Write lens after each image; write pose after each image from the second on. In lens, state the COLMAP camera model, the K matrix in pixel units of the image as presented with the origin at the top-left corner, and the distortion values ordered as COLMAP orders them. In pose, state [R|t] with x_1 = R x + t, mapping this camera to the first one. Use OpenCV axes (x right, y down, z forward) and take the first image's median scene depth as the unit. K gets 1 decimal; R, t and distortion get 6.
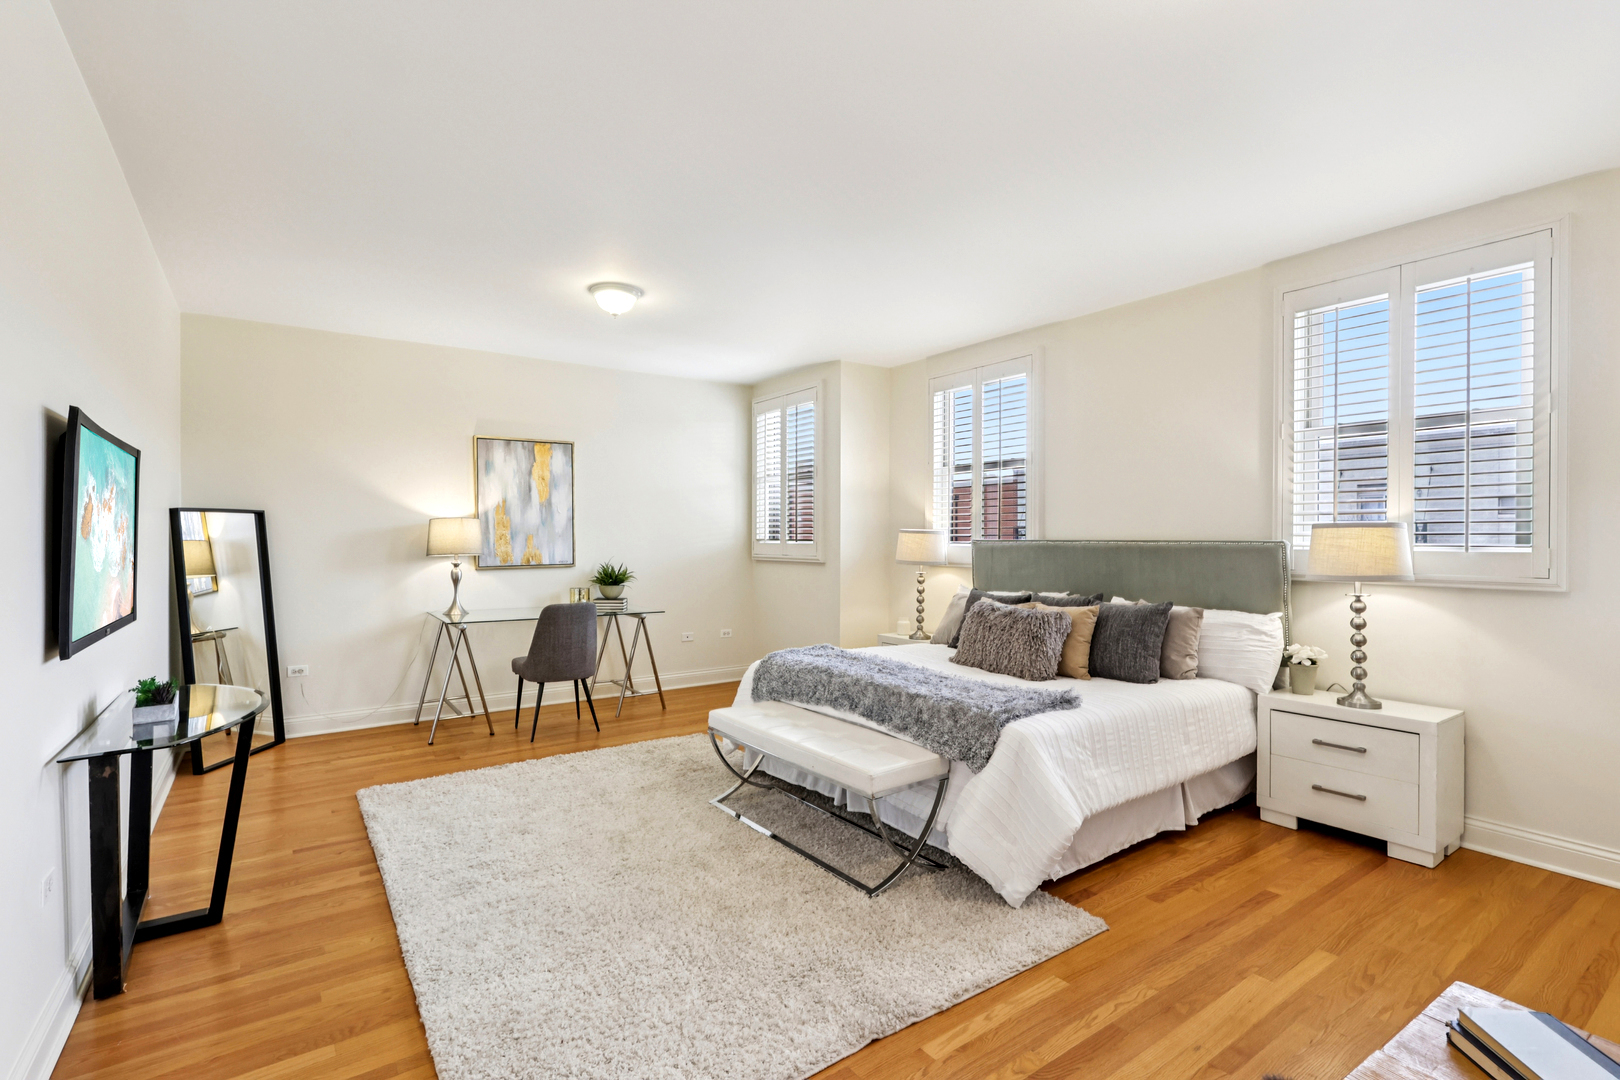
lens RADIAL K [[751.7, 0, 812.0], [0, 751.7, 538.8], [0, 0, 1]] dist [-0.004548, -0.000589]
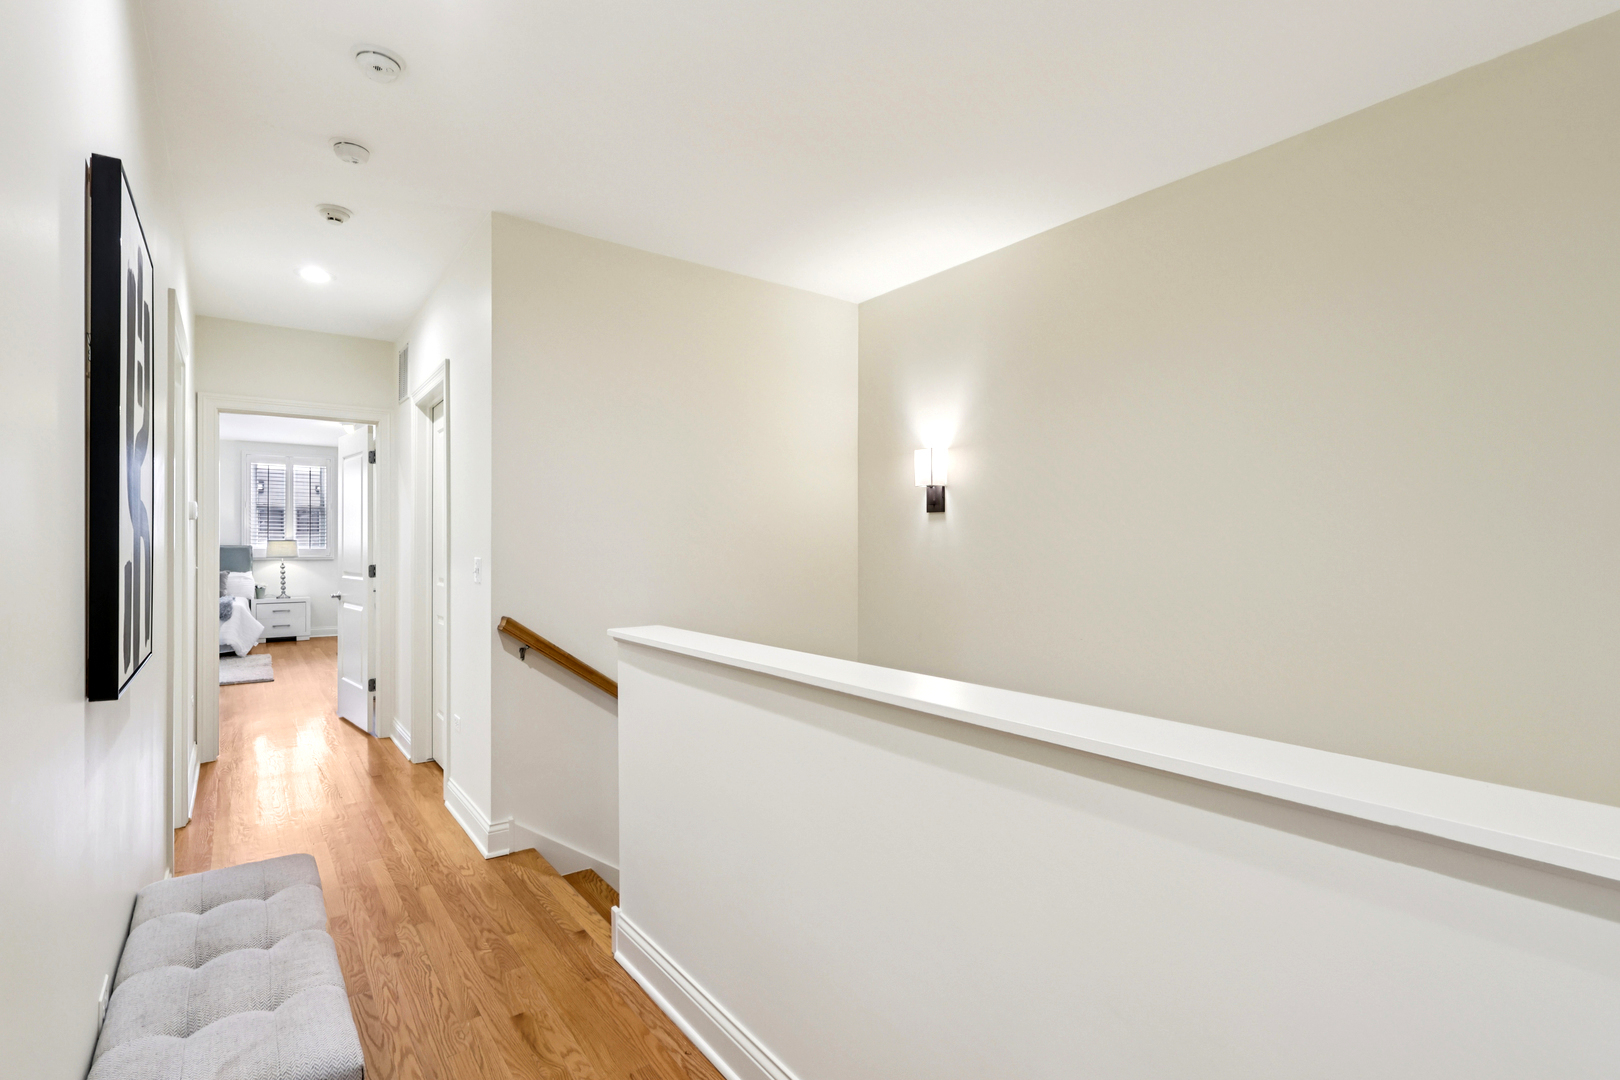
lens RADIAL K [[751.7, 0, 811.3], [0, 751.7, 540.3], [0, 0, 1]] dist [-0.004548, -0.000589]
pose [[-0.028704, 0.002954, 0.999584, -2.445198], [-0.001015, 0.999995, -0.002985, -0.012108], [-0.999587, -0.001101, -0.028700, -1.101800]]
